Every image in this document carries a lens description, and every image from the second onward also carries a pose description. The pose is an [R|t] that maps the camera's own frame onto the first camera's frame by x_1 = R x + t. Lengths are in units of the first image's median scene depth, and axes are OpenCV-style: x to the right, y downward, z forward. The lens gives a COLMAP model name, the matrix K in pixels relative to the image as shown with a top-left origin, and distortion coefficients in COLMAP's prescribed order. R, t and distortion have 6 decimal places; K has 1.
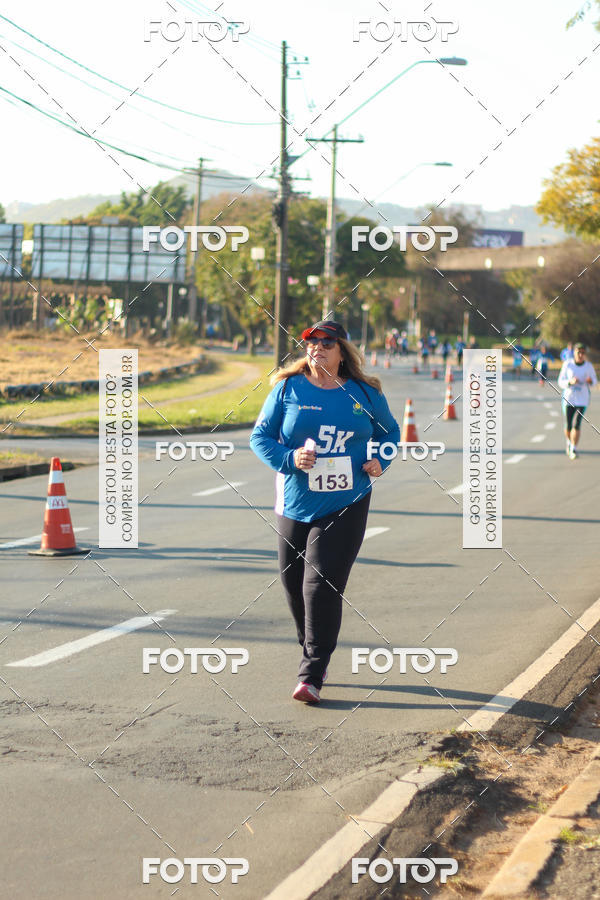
lens RADIAL K [[1916.2, 0, 300.0], [0, 1916.2, 450.0], [0, 0, 1]] dist [-0.091443, -0.046693]
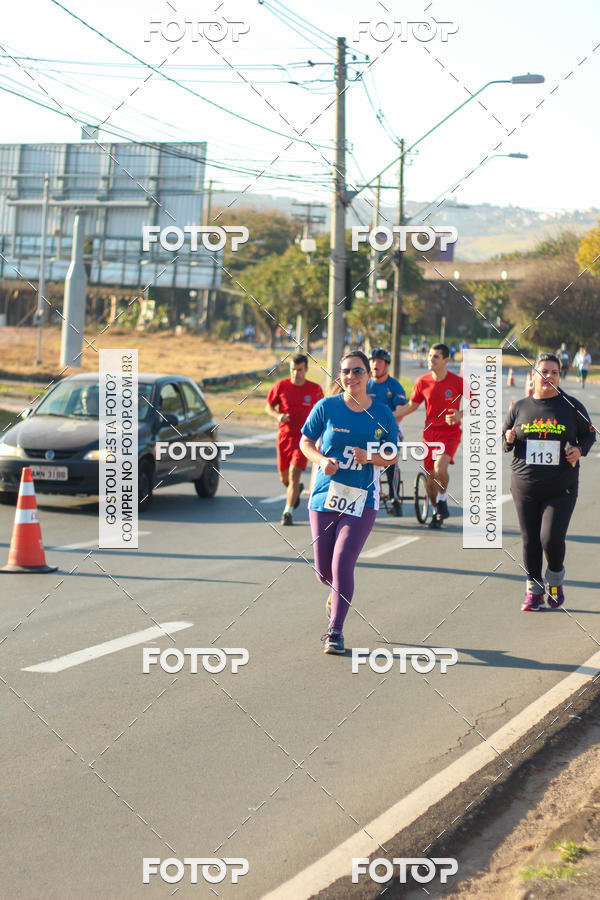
lens RADIAL K [[2150.8, 0, 300.0], [0, 2150.8, 450.0], [0, 0, 1]] dist [-0.089542, -0.050170]
pose [[0.995182, 0.009919, 0.097545, -0.142504], [-0.009978, 0.999950, 0.000115, 0.013502], [-0.097539, -0.001087, 0.995231, -0.359959]]
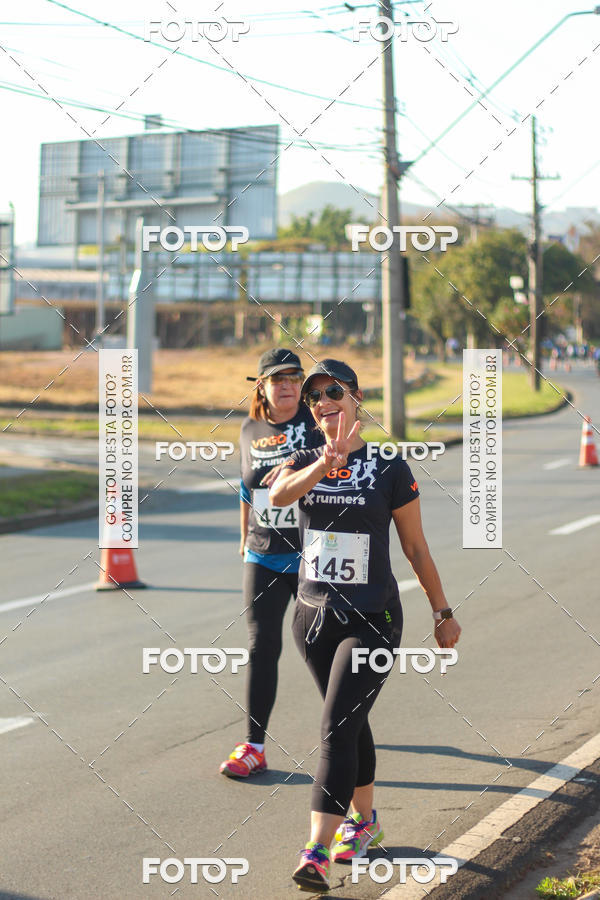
lens RADIAL K [[2048.2, 0, 300.0], [0, 2048.2, 450.0], [0, 0, 1]] dist [-0.092061, -0.348273]
pose [[0.999098, -0.026705, -0.033018, -0.072951], [0.026479, 0.999623, -0.007268, 0.007946], [0.033200, 0.006387, 0.999428, -0.206429]]
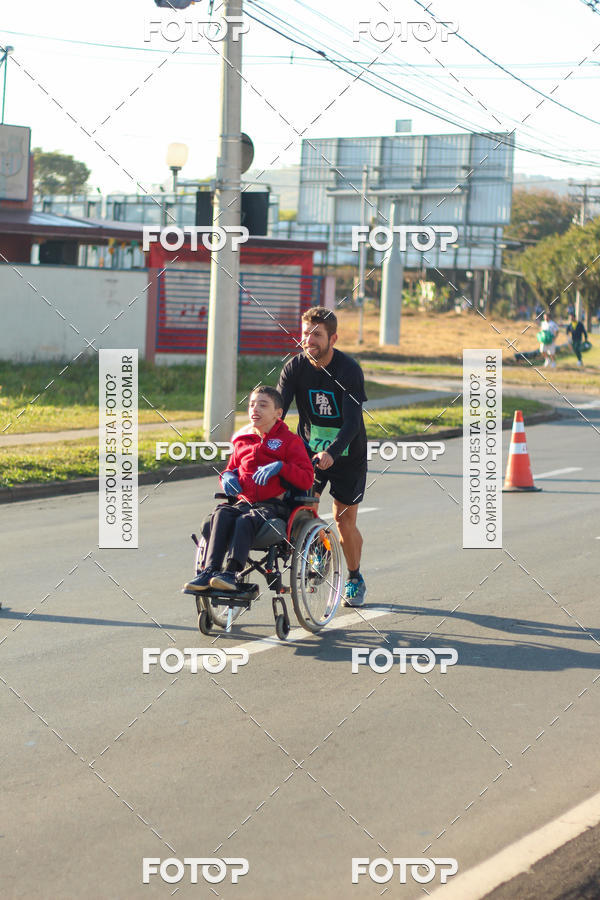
lens RADIAL K [[2211.6, 0, 300.0], [0, 2211.6, 450.0], [0, 0, 1]] dist [-0.077996, 0.215679]
pose [[0.999944, -0.006757, -0.008138, -0.180810], [0.006813, 0.999953, 0.006876, 0.019380], [0.008091, -0.006931, 0.999943, -0.443828]]
